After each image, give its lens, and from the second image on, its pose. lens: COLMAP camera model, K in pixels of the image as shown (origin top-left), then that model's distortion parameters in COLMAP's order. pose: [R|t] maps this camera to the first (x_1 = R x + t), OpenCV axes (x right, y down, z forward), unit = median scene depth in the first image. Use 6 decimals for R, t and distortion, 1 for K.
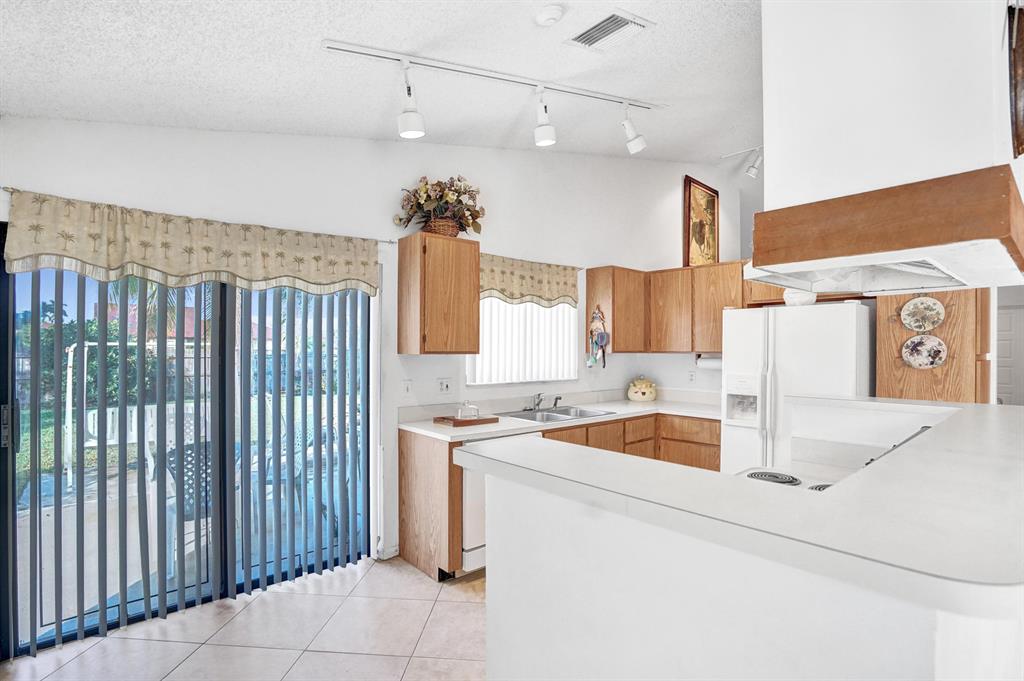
lens RADIAL K [[496.7, 0, 506.6], [0, 496.7, 346.1], [0, 0, 1]] dist [-0.057574, 0.020217]
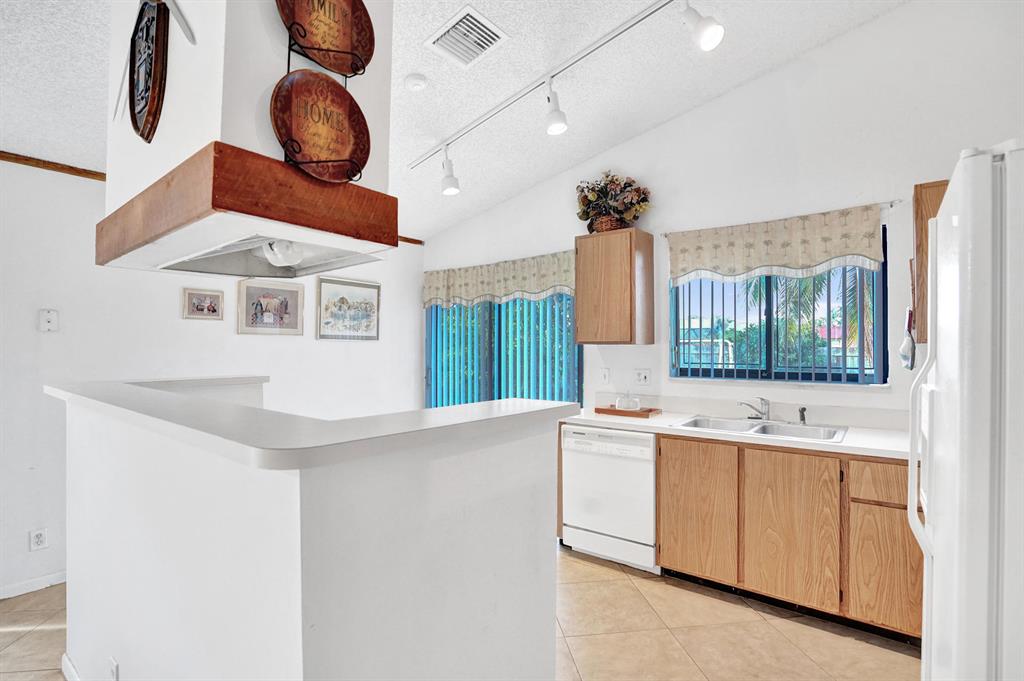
lens RADIAL K [[496.7, 0, 506.6], [0, 496.7, 346.1], [0, 0, 1]] dist [-0.057574, 0.020217]
pose [[0.208080, -0.011292, -0.978047, 0.841792], [0.001269, 0.999936, -0.011274, 0.032060], [0.978111, 0.001105, 0.208081, 0.563618]]
